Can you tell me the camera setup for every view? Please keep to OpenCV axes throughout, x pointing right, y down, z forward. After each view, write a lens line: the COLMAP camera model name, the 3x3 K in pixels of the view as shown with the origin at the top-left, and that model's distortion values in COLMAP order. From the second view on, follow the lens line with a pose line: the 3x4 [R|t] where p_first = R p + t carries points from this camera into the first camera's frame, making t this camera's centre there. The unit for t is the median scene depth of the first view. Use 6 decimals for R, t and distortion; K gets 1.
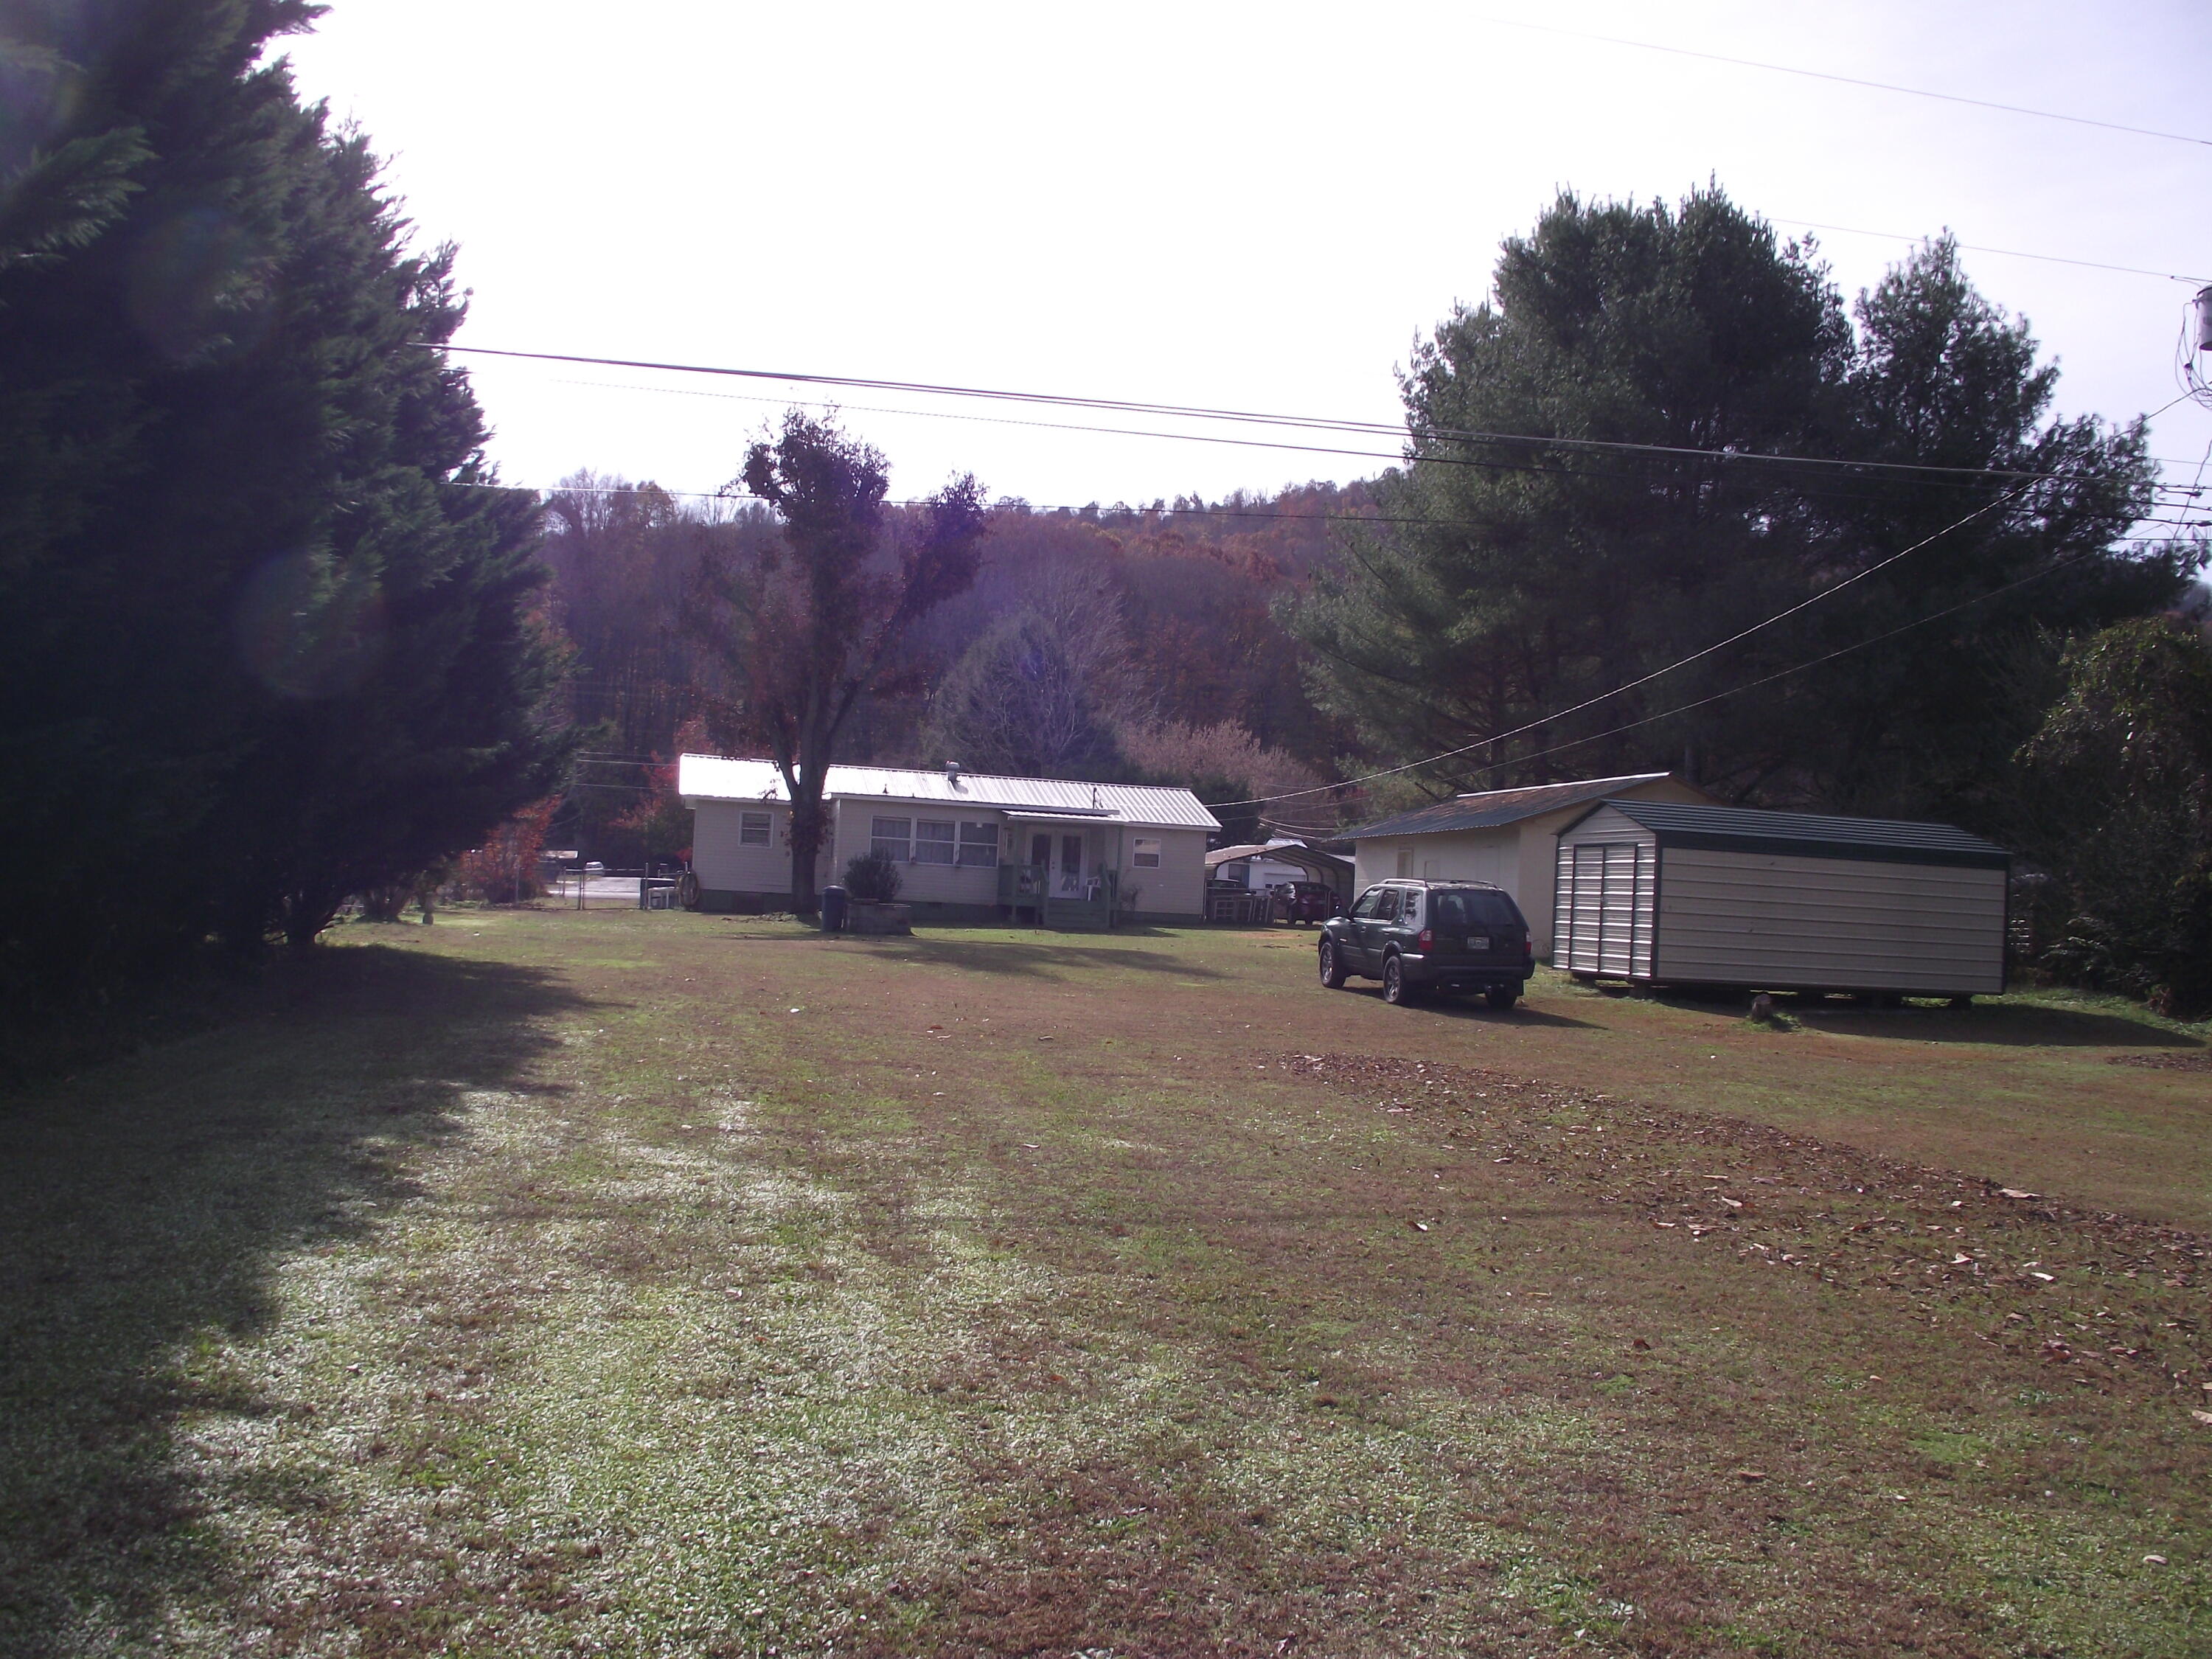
lens RADIAL K [[1805.6, 0, 1093.7], [0, 1805.6, 827.0], [0, 0, 1]] dist [-0.064522, 0.033134]
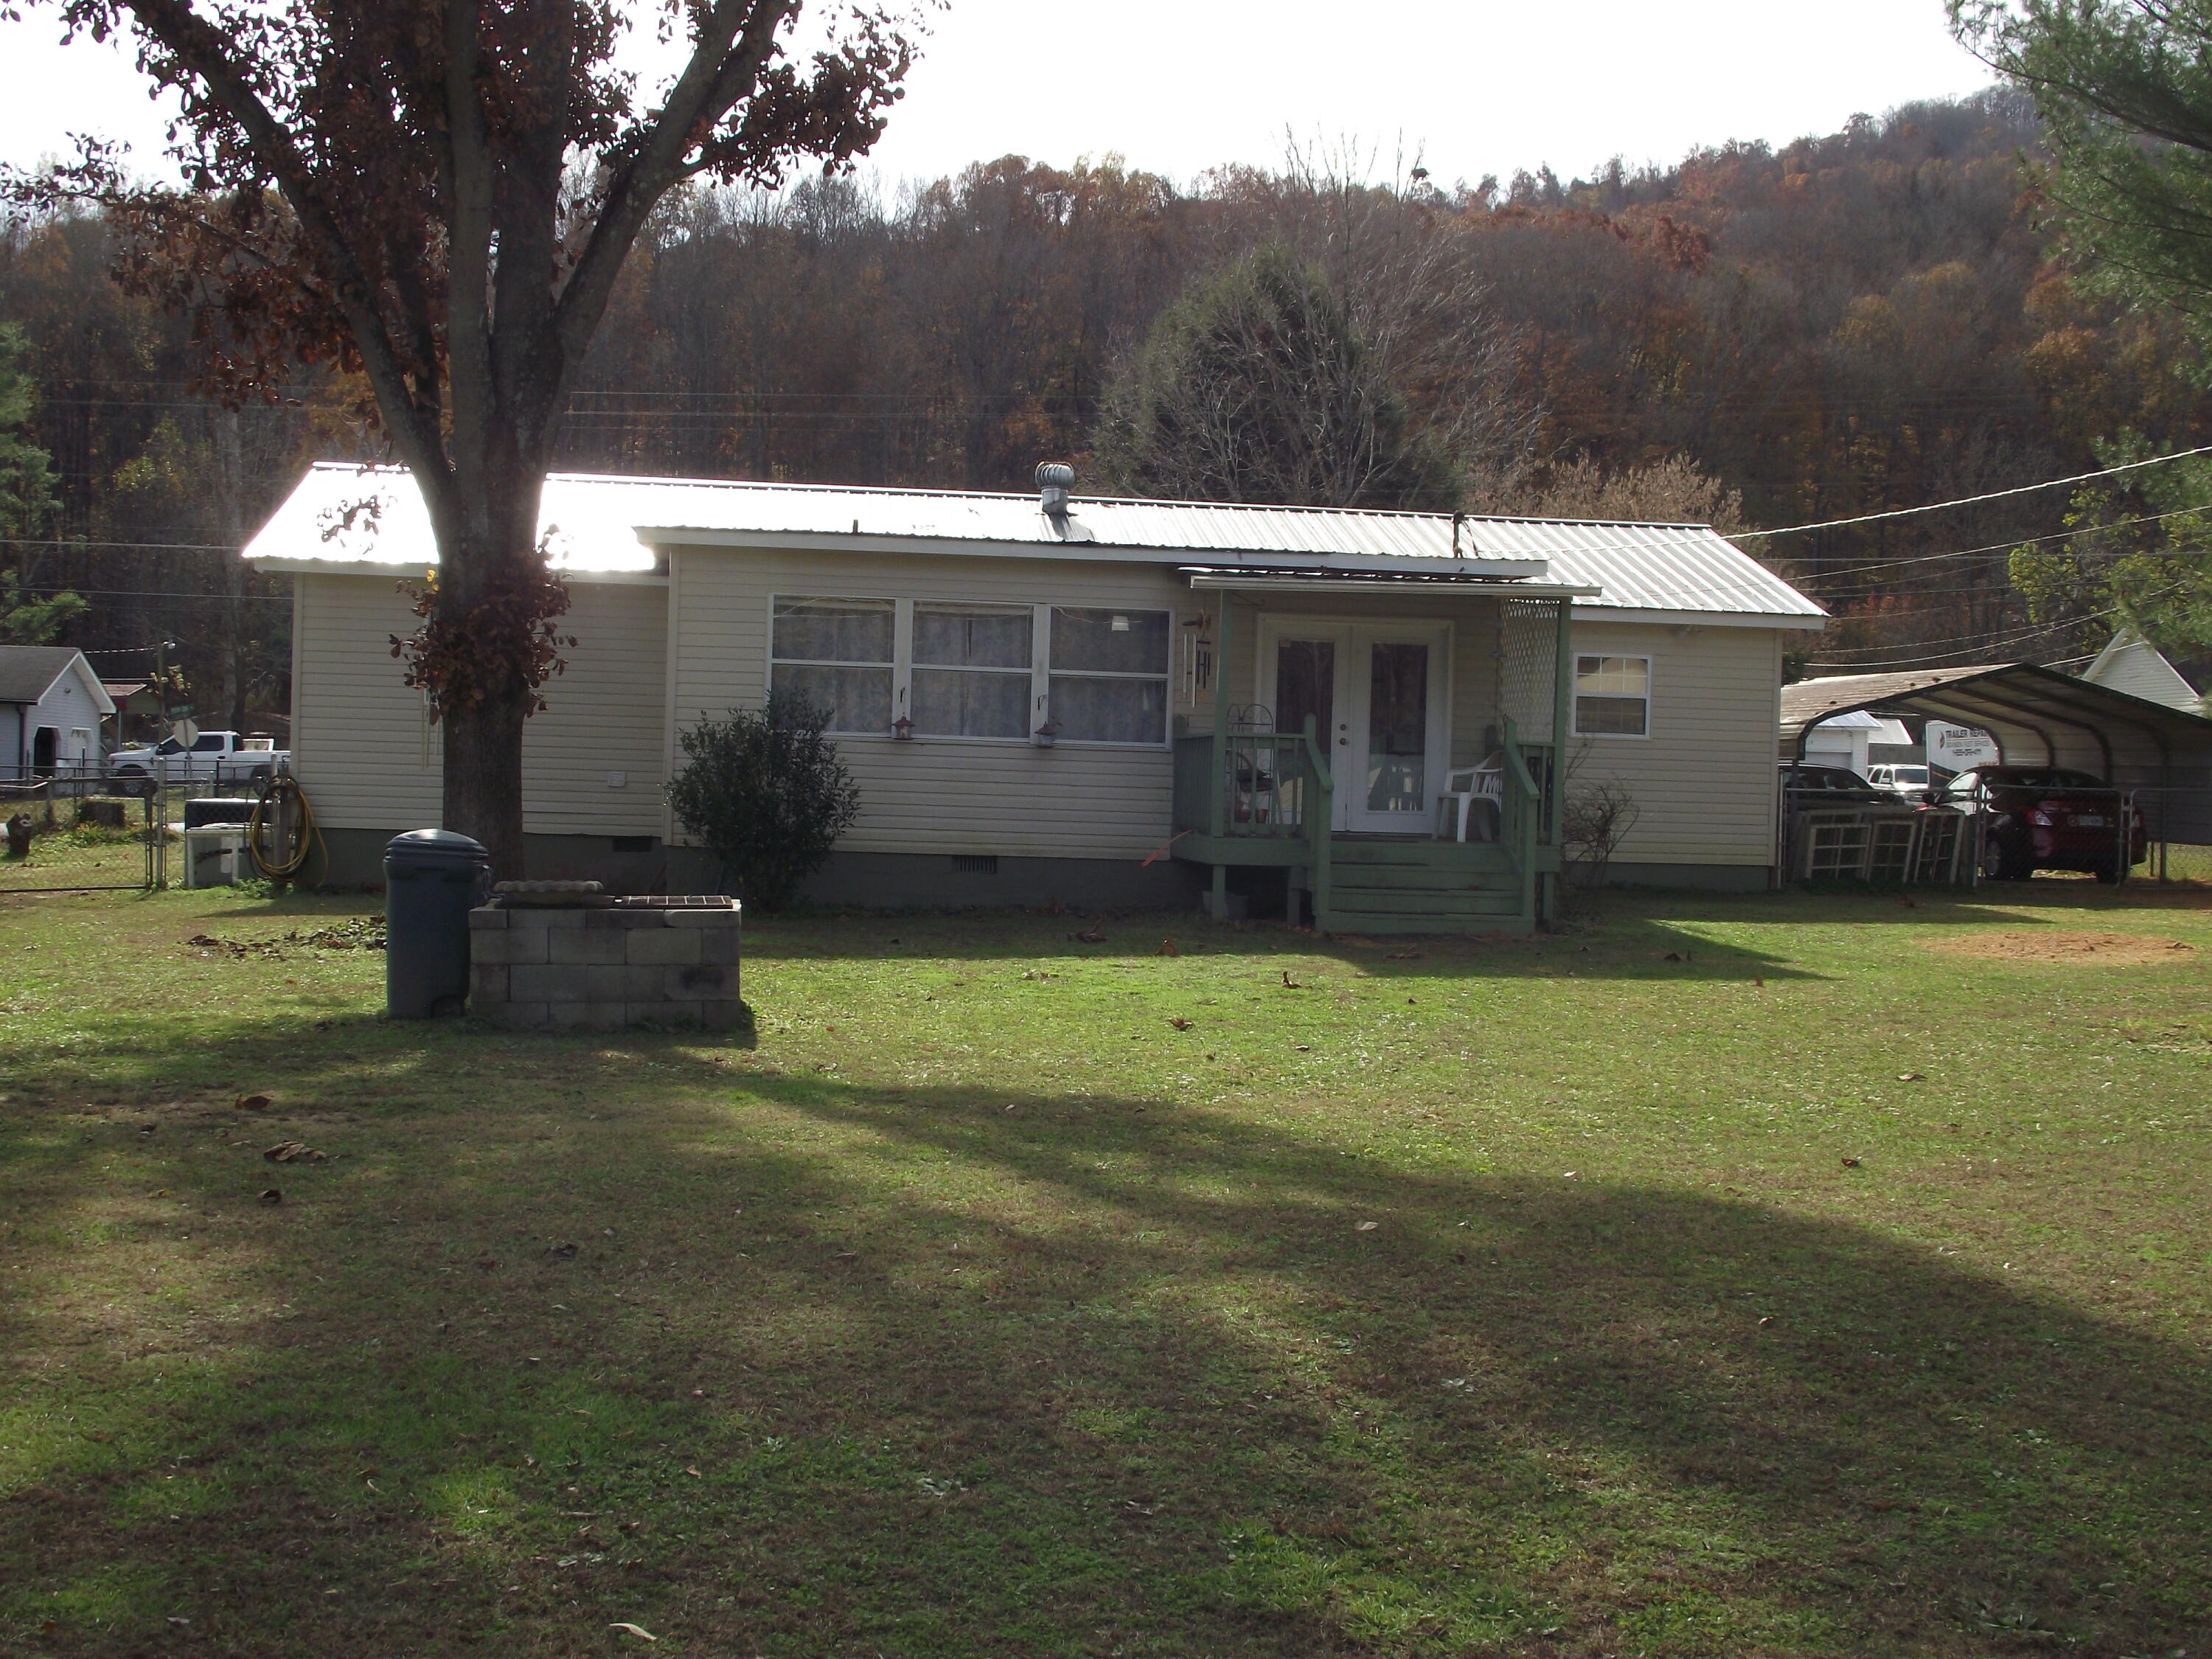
lens RADIAL K [[2638.4, 0, 1095.9], [0, 2638.4, 825.8], [0, 0, 1]] dist [-0.013629, 0.000000]
pose [[0.993175, -0.025585, -0.113796, -0.011246], [0.030694, 0.998587, 0.043371, 0.013955], [0.112526, -0.046567, 0.992557, 0.459425]]
